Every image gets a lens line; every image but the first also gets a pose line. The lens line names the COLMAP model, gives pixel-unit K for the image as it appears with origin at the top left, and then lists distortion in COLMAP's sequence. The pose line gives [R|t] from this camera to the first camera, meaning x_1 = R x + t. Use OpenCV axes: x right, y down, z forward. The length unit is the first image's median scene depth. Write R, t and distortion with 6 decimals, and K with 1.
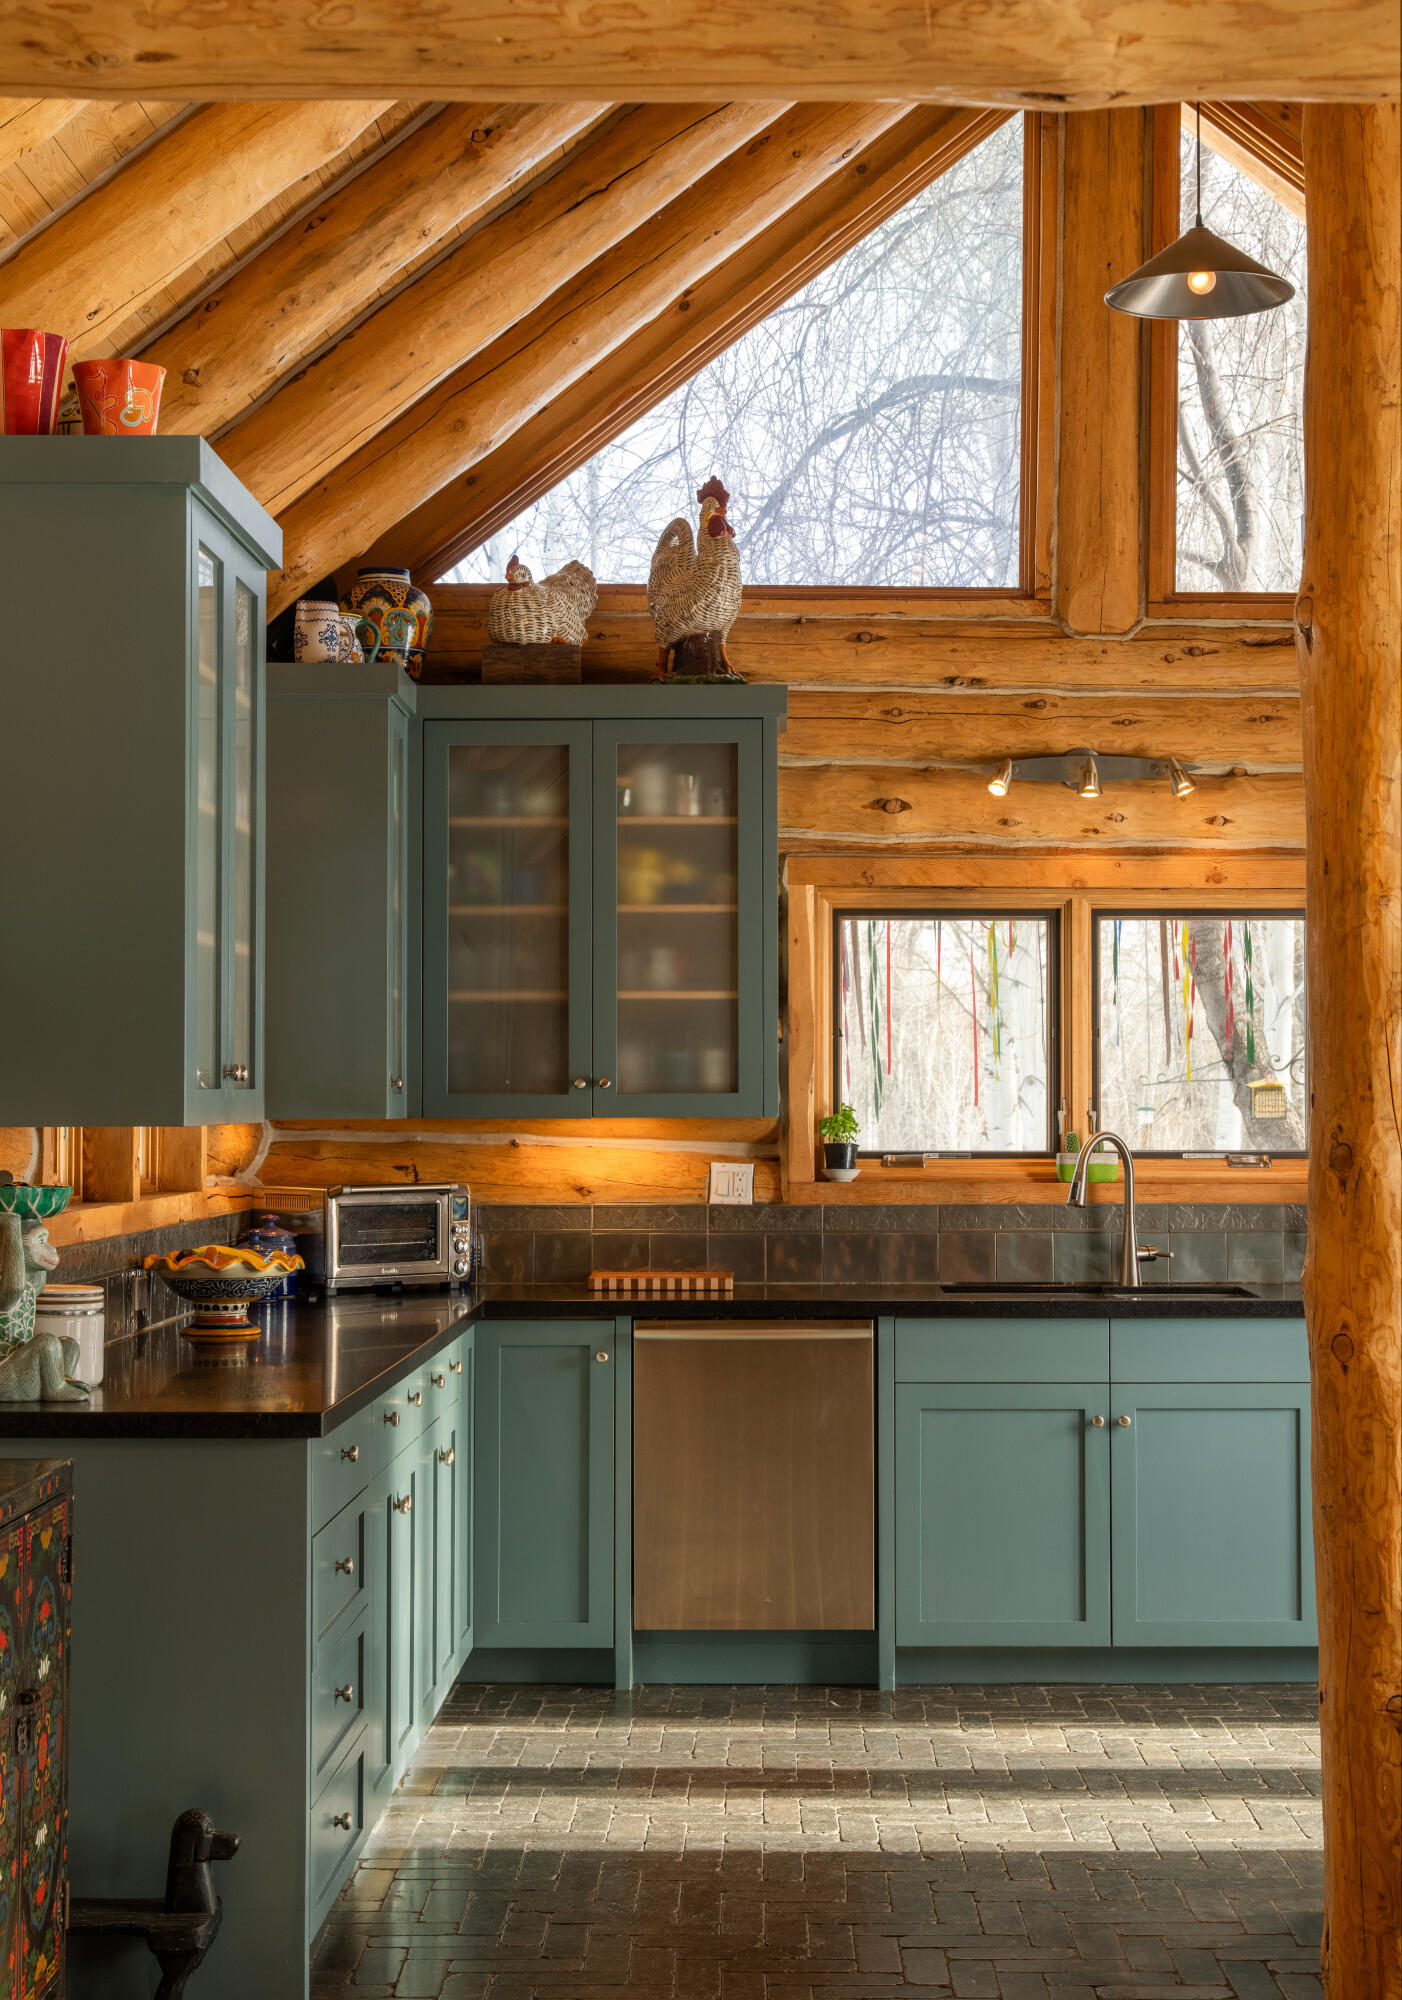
lens RADIAL K [[3146.2, 0, 703.4], [0, 3146.2, 1000.5], [0, 0, 1]] dist [-0.004995, 0.000000]
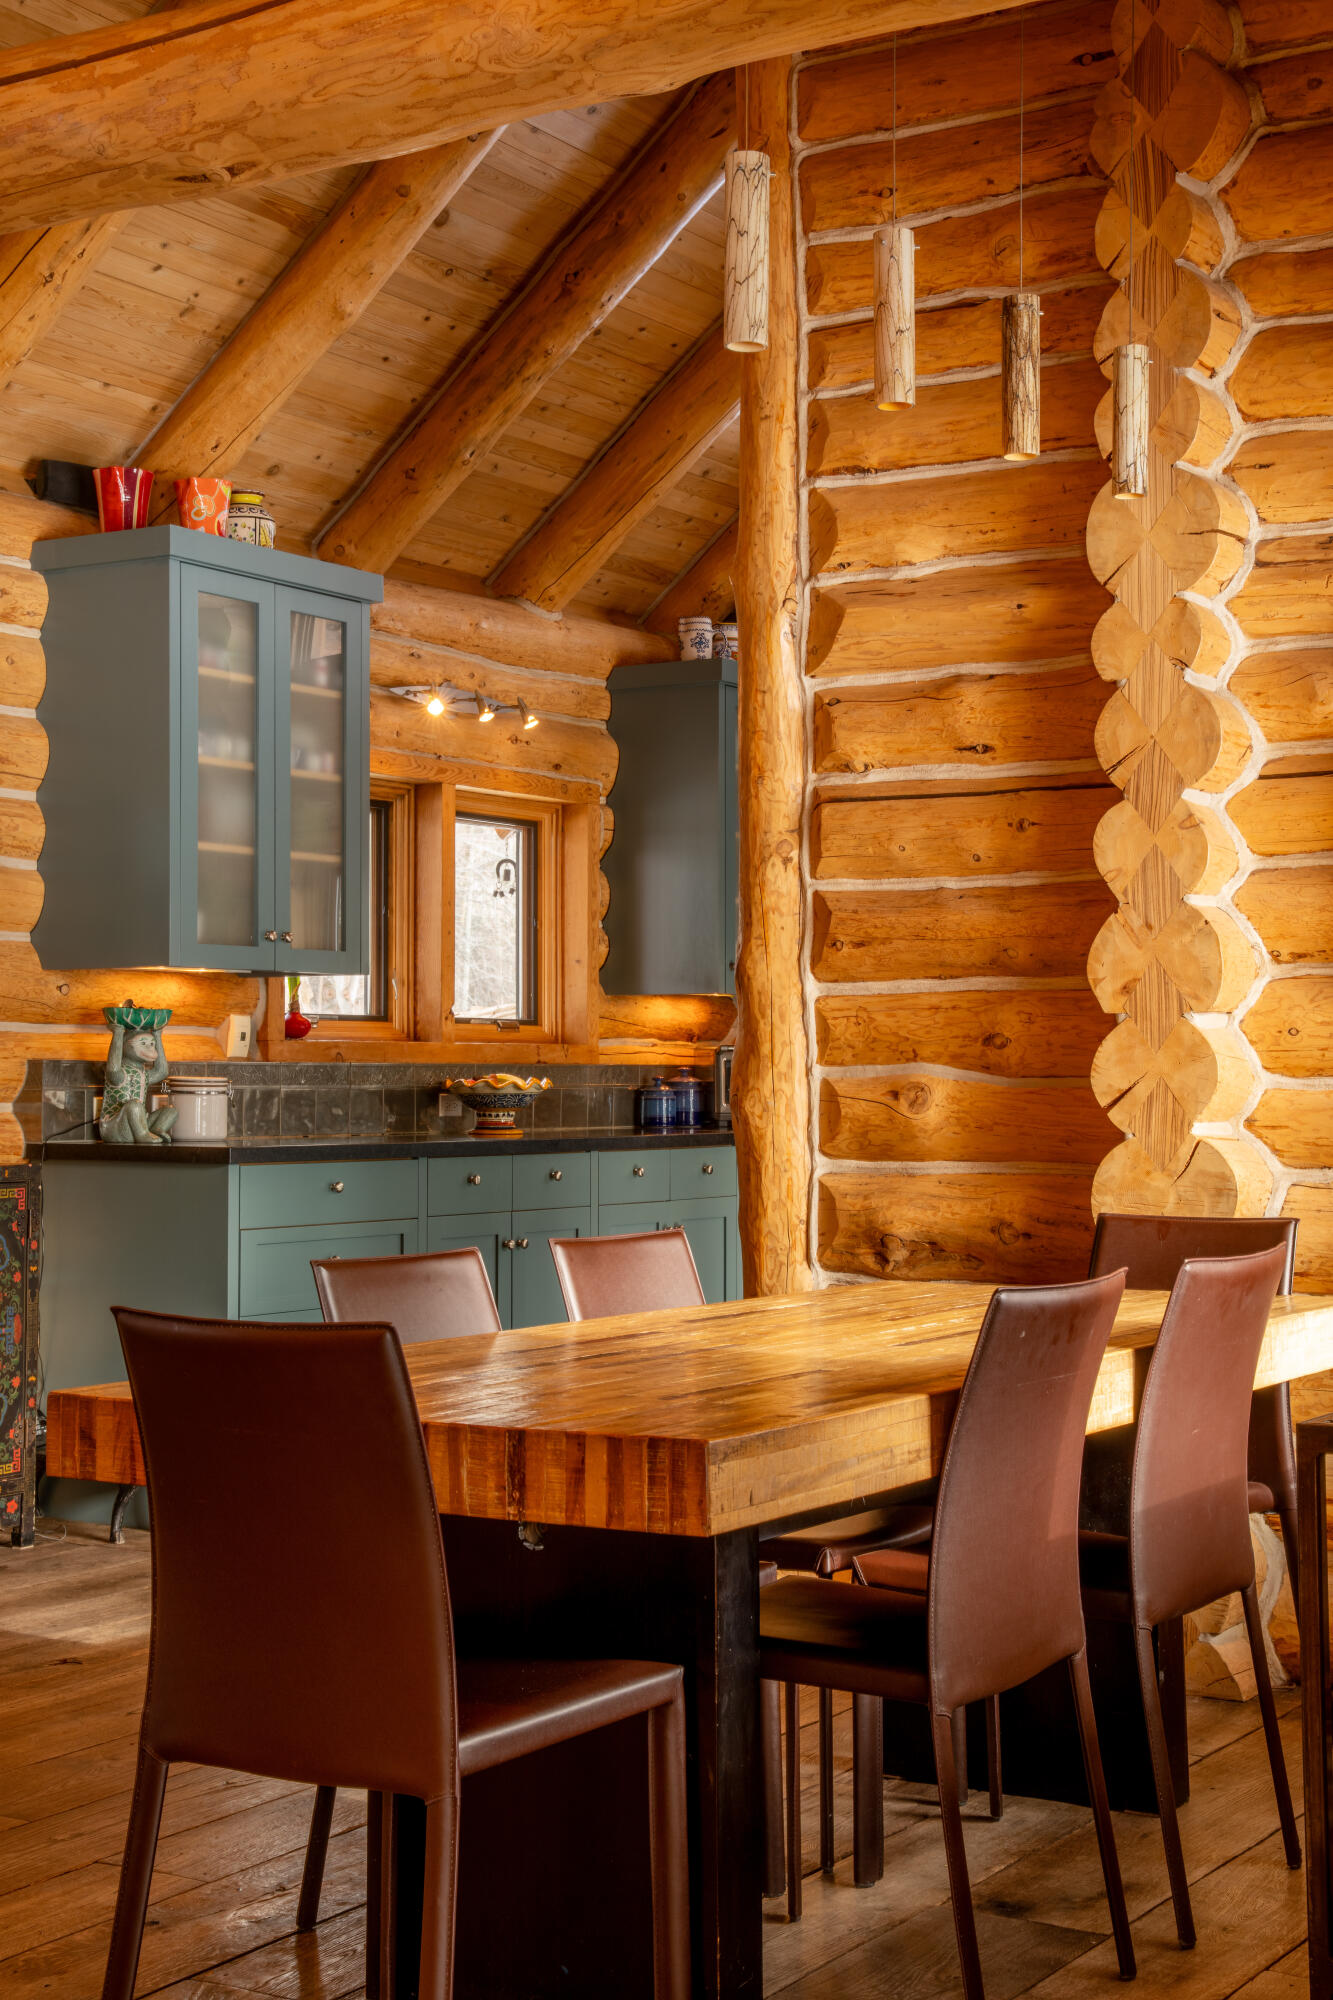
lens RADIAL K [[2779.9, 0, 666.6], [0, 2779.9, 1002.3], [0, 0, 1]] dist [0.133155, 0.000000]
pose [[0.844657, -0.011234, -0.535189, 0.728668], [0.014336, 0.999896, 0.001638, 0.055036], [0.535115, -0.009056, 0.844731, -0.046425]]
